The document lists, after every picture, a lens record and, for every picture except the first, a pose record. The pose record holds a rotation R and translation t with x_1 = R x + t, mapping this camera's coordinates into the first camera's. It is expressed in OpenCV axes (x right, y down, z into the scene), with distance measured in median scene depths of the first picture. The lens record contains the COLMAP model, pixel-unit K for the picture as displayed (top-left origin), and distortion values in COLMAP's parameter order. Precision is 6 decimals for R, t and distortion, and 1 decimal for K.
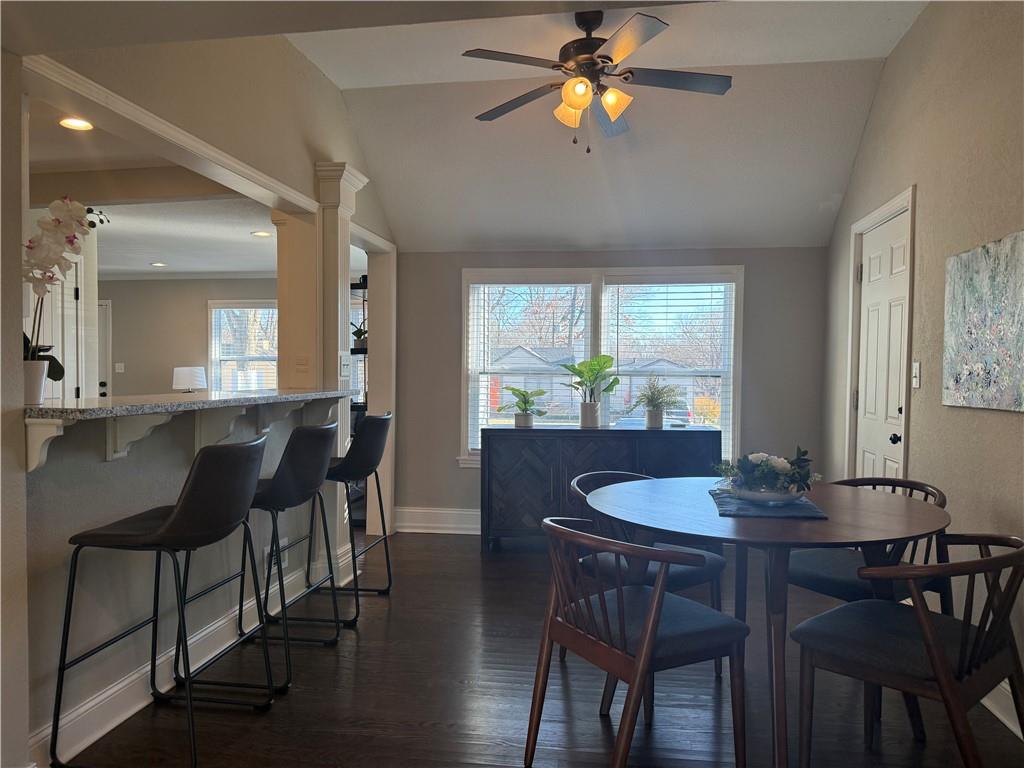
lens RADIAL K [[721.8, 0, 511.7], [0, 721.8, 386.7], [0, 0, 1]] dist [0.032475, -0.036962]
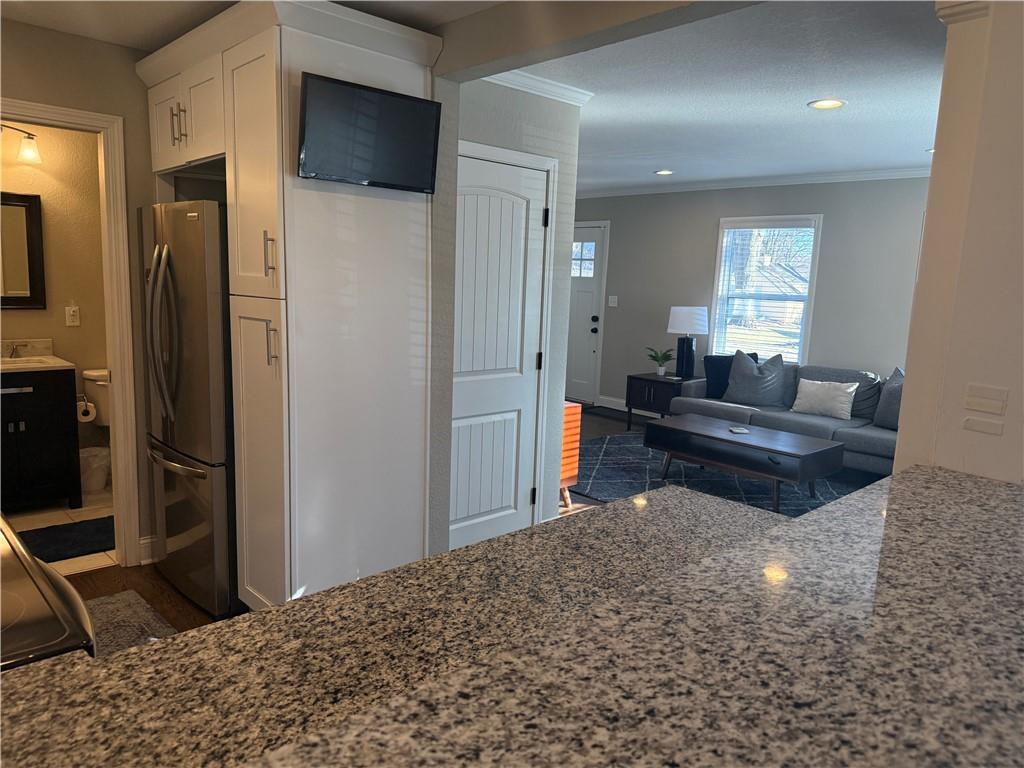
lens RADIAL K [[721.8, 0, 511.4], [0, 721.8, 385.8], [0, 0, 1]] dist [0.032475, -0.036962]
pose [[0.792631, 0.120818, -0.597611, -0.124736], [-0.049512, 0.989688, 0.134414, -0.038360], [0.607687, -0.076951, 0.790439, 0.270411]]
